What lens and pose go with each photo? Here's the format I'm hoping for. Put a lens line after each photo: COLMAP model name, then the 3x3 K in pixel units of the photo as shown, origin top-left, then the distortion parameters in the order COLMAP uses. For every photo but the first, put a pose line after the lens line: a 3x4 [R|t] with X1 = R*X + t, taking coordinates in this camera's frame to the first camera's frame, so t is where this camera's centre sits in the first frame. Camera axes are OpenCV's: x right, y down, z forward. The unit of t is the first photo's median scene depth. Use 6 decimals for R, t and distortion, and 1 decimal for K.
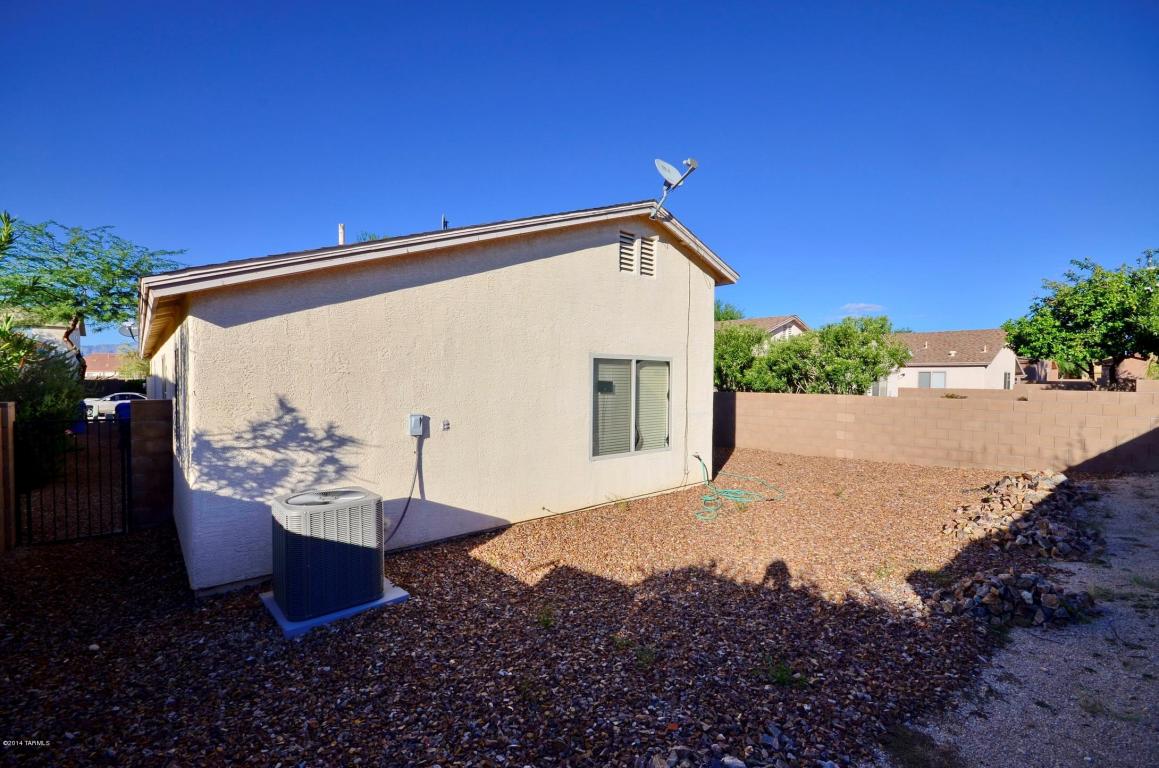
lens RADIAL K [[504.2, 0, 582.8], [0, 504.2, 384.5], [0, 0, 1]] dist [-0.015887, -0.001057]
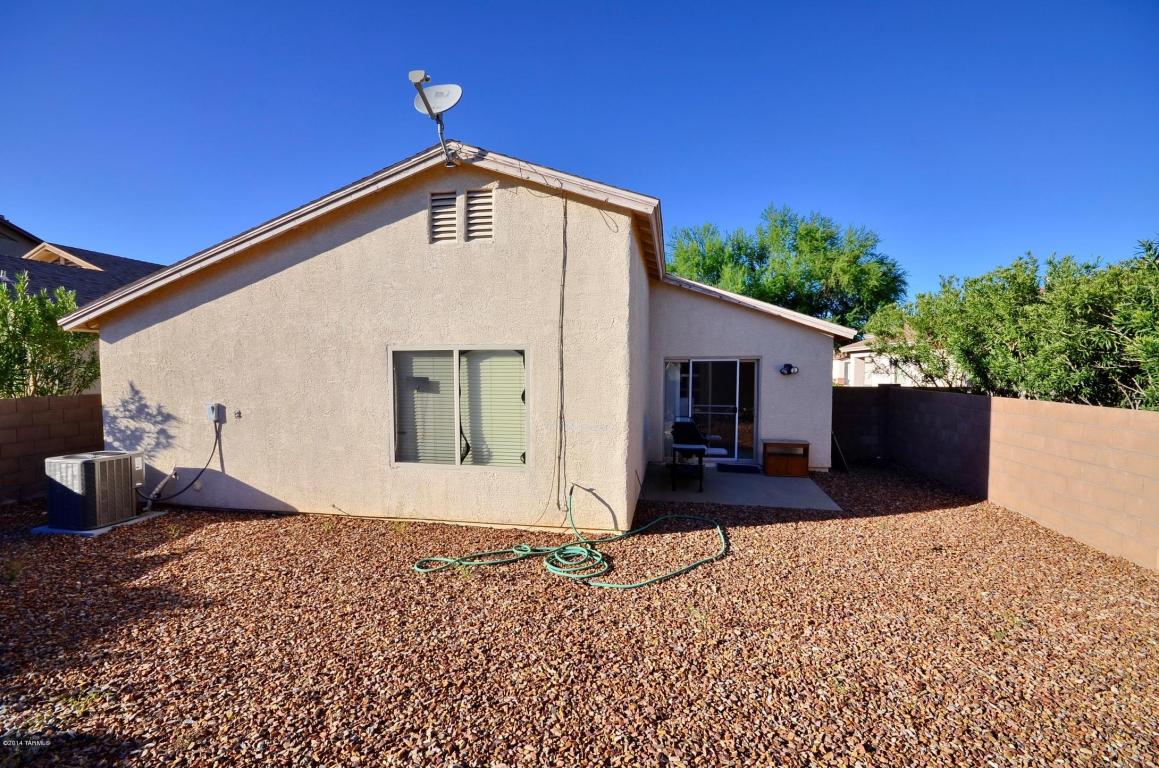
lens RADIAL K [[504.2, 0, 580.9], [0, 504.2, 381.8], [0, 0, 1]] dist [-0.015887, -0.001057]
pose [[0.622555, 0.016081, -0.782411, 0.879551], [-0.006034, 0.999858, 0.015748, -0.013499], [0.782553, -0.005083, 0.622563, 0.686969]]
